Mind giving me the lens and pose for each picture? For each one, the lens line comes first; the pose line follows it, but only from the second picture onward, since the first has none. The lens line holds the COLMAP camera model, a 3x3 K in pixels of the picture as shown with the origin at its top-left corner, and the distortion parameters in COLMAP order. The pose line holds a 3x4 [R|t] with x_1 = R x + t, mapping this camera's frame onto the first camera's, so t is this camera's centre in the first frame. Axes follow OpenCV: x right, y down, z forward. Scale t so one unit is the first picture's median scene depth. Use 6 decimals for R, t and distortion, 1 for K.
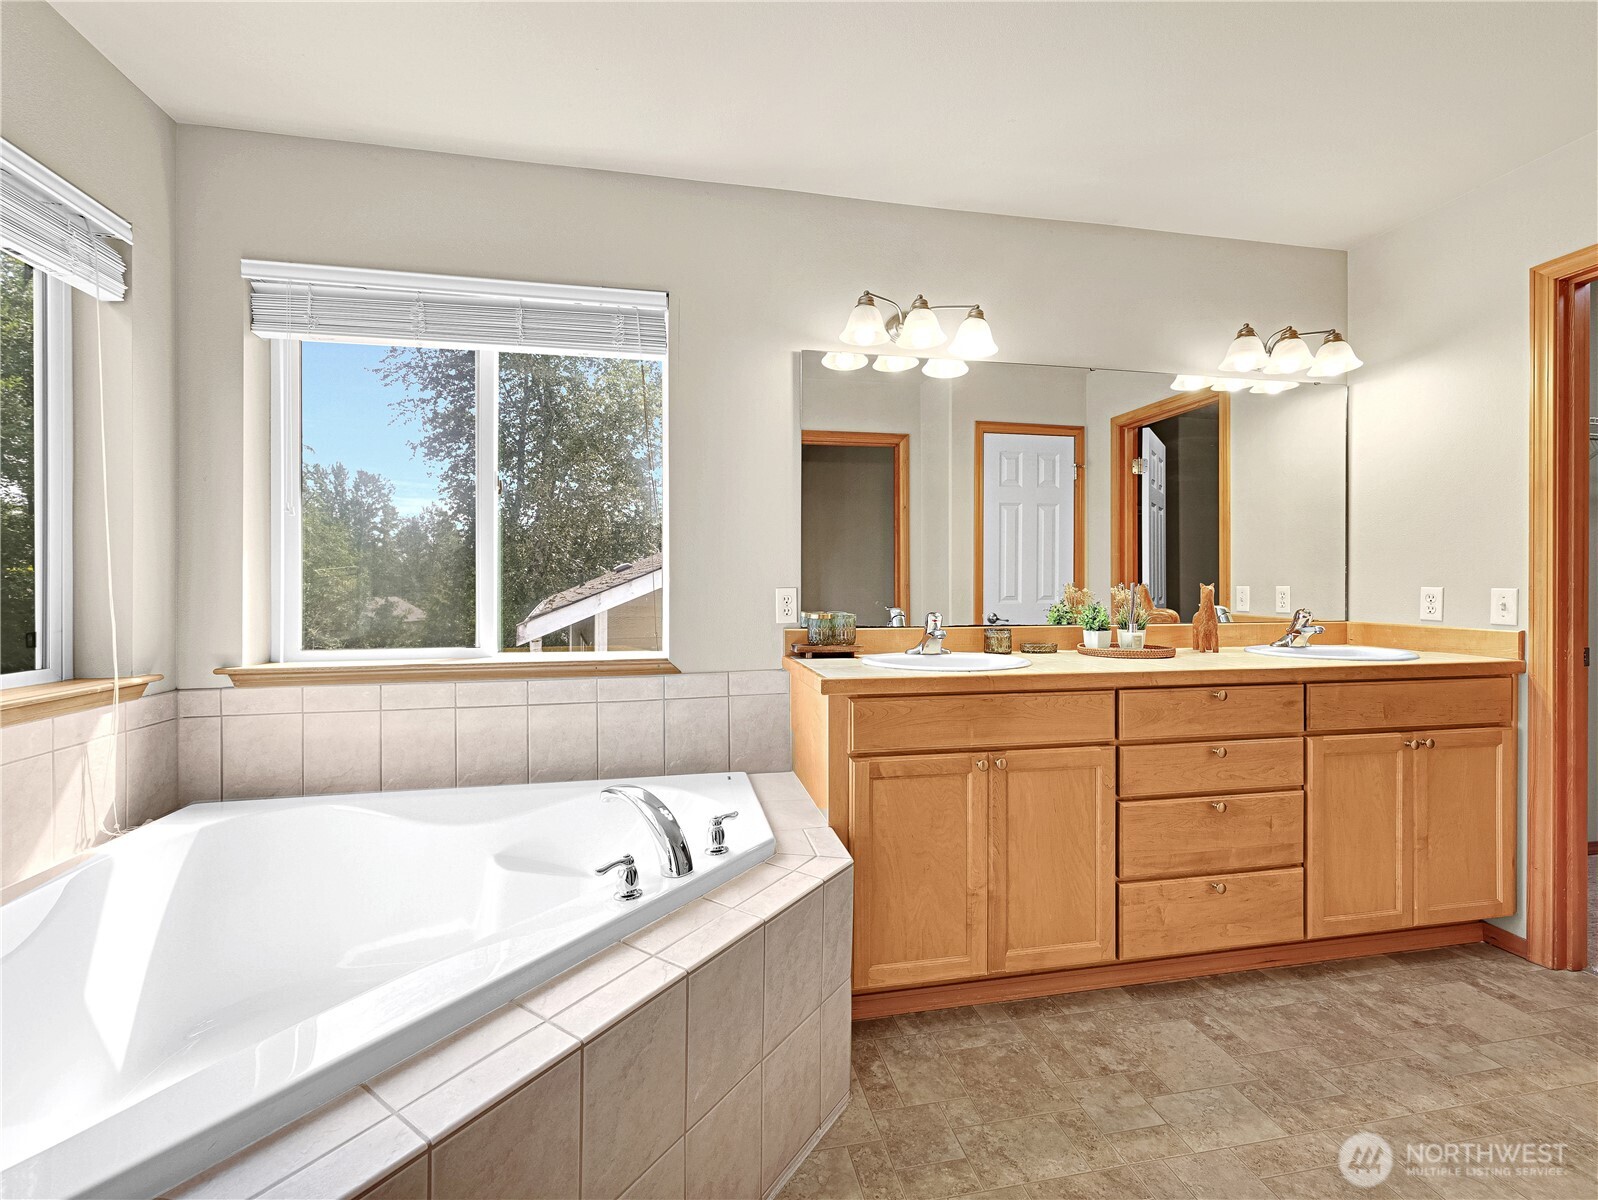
lens RADIAL K [[676.4, 0, 799.0], [0, 676.4, 600.0], [0, 0, 1]] dist [0.001311, 0.000217]
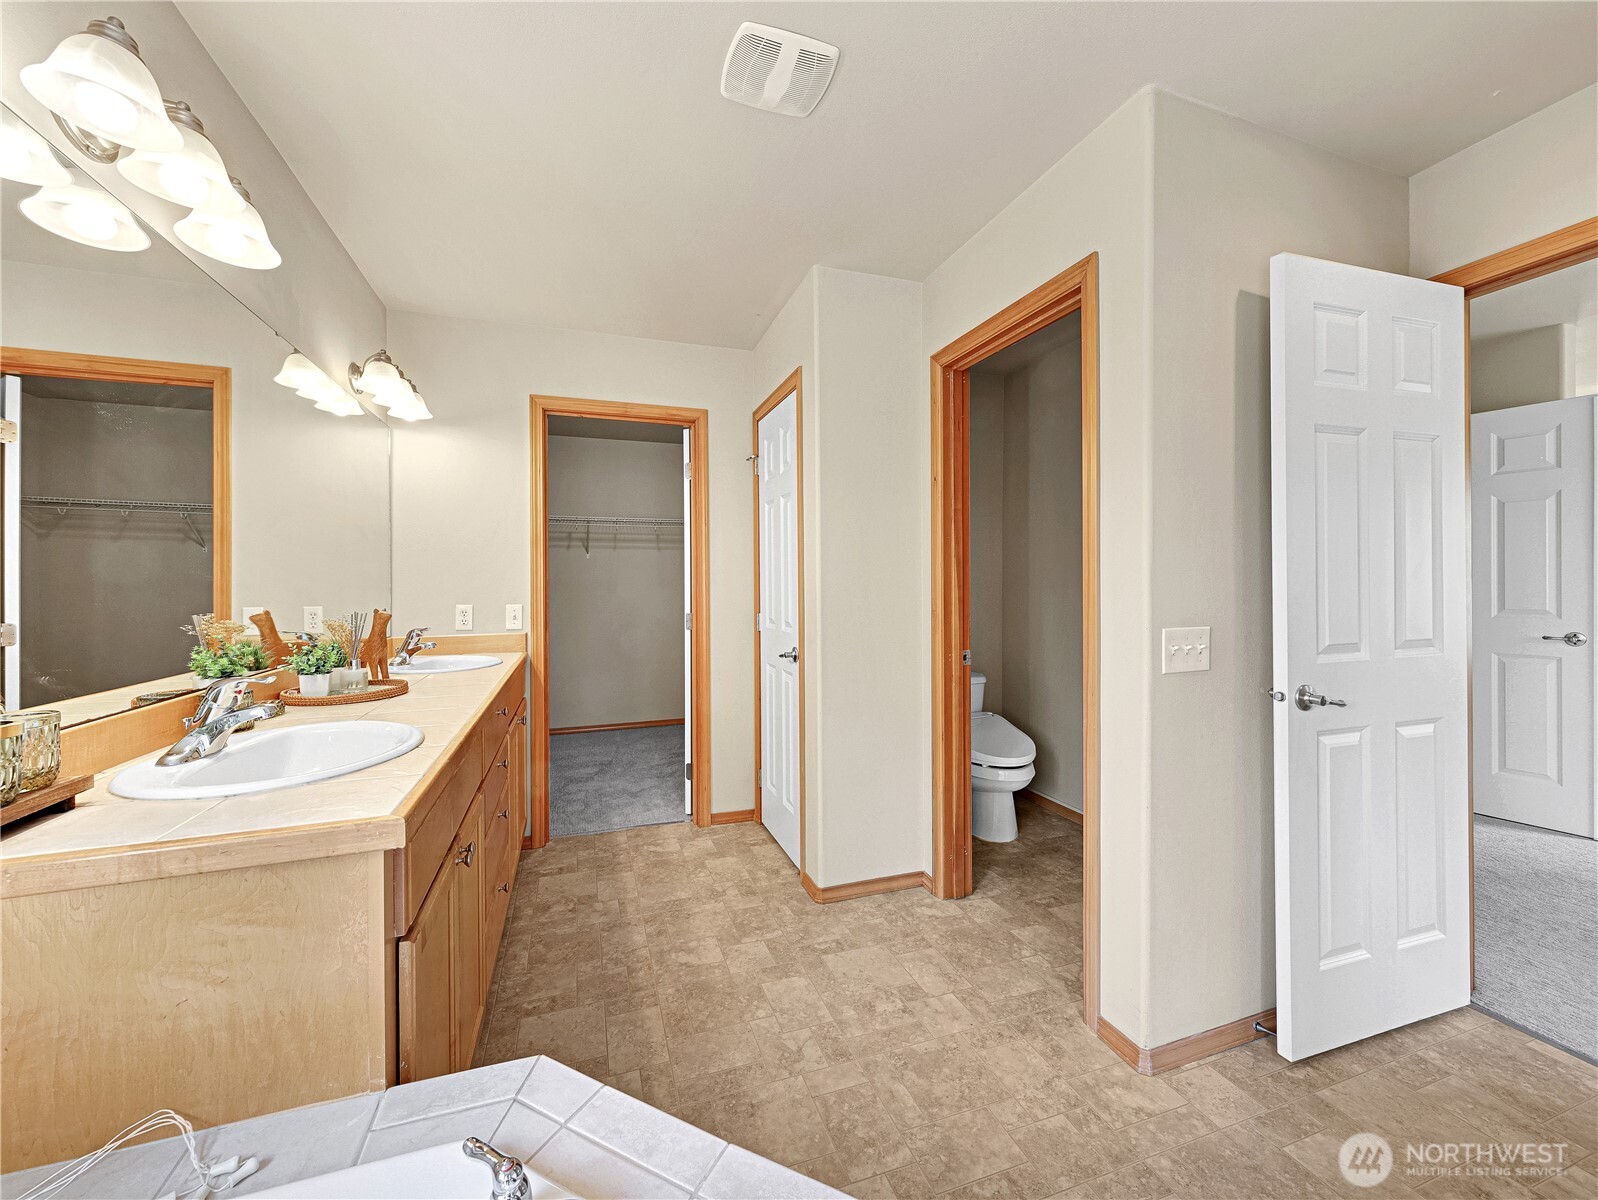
lens RADIAL K [[626.3, 0, 799.0], [0, 626.3, 600.0], [0, 0, 1]] dist [-0.001089, -0.000179]
pose [[-0.133144, -0.024245, 0.990800, -0.413857], [0.027461, 0.999227, 0.028141, -0.053098], [-0.990716, 0.030955, -0.132375, 0.620653]]
